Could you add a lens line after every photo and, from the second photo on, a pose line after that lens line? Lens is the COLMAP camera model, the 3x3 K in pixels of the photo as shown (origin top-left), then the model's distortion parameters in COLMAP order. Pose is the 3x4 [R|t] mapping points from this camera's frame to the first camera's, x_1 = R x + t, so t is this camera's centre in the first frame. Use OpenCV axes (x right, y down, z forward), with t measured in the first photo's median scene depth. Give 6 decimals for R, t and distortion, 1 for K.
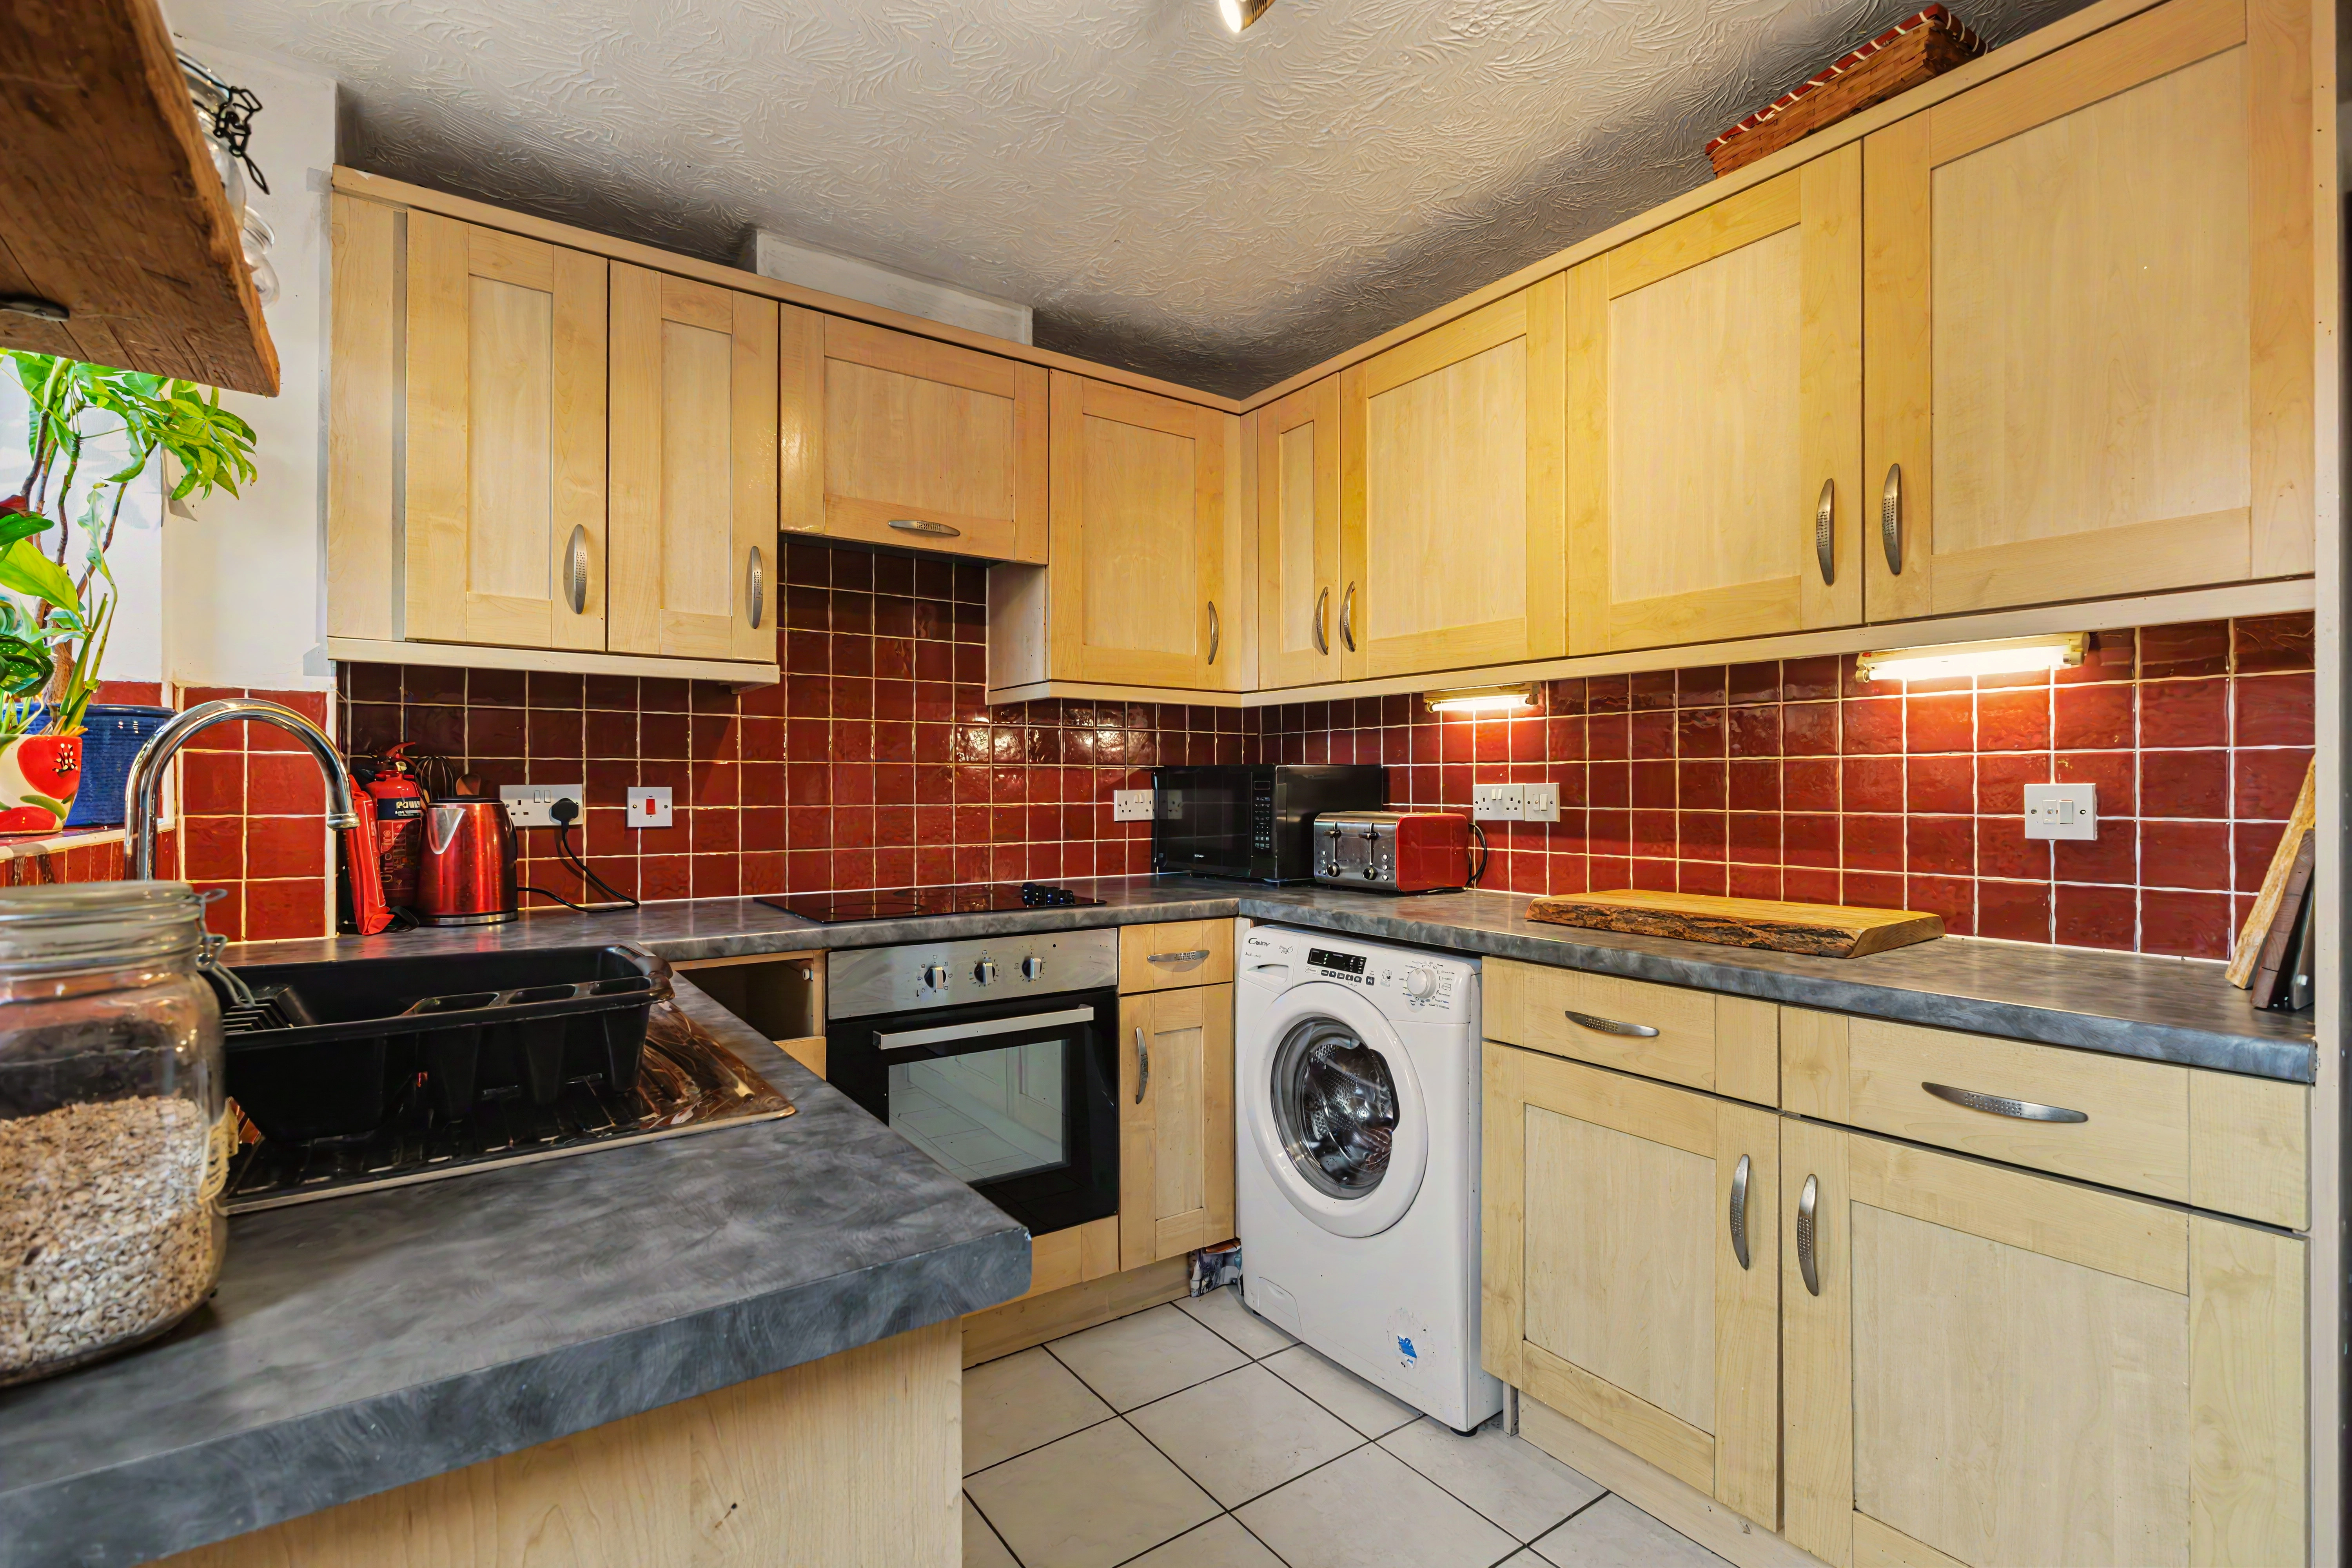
lens RADIAL K [[1070.9, 0, 1170.7], [0, 1070.9, 796.9], [0, 0, 1]] dist [-0.003322, -0.000632]
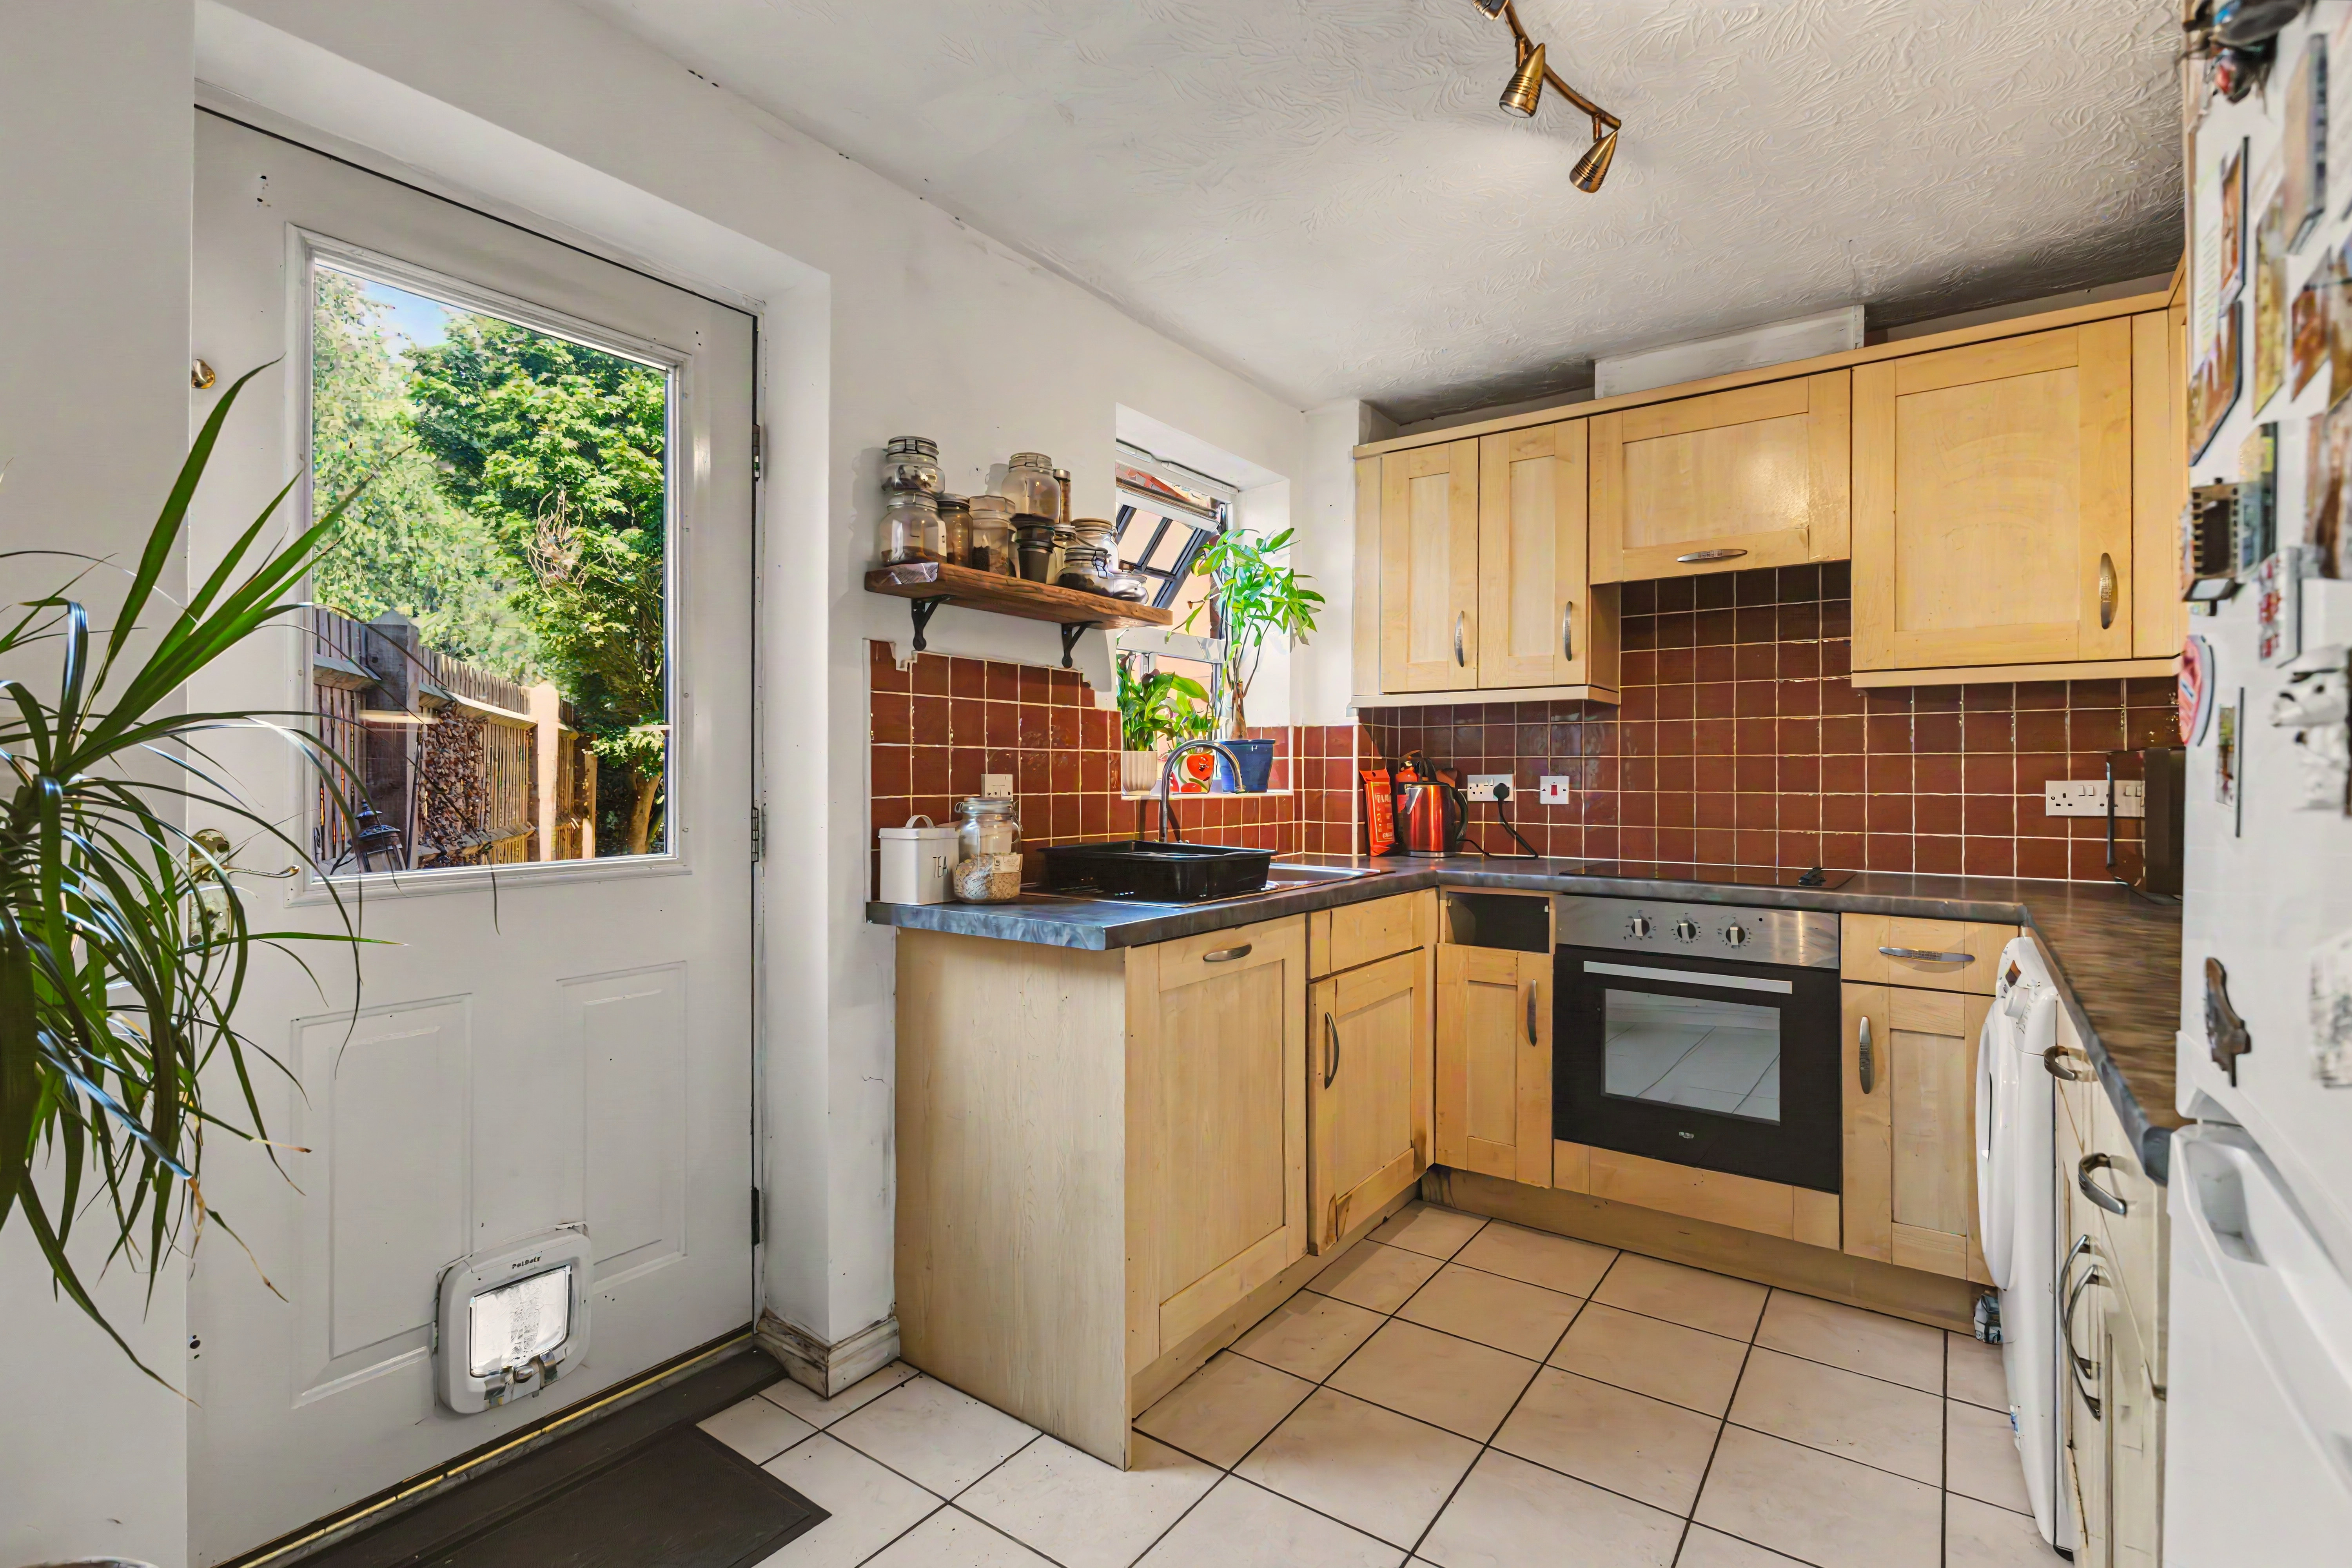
lens RADIAL K [[1084.0, 0, 1182.3], [0, 1084.0, 778.4], [0, 0, 1]] dist [-0.000102, -0.000668]
pose [[0.339030, 0.003238, -0.940770, 0.723790], [-0.010669, 0.999943, -0.000403, -0.000256], [0.940715, 0.010173, 0.339046, 0.055211]]
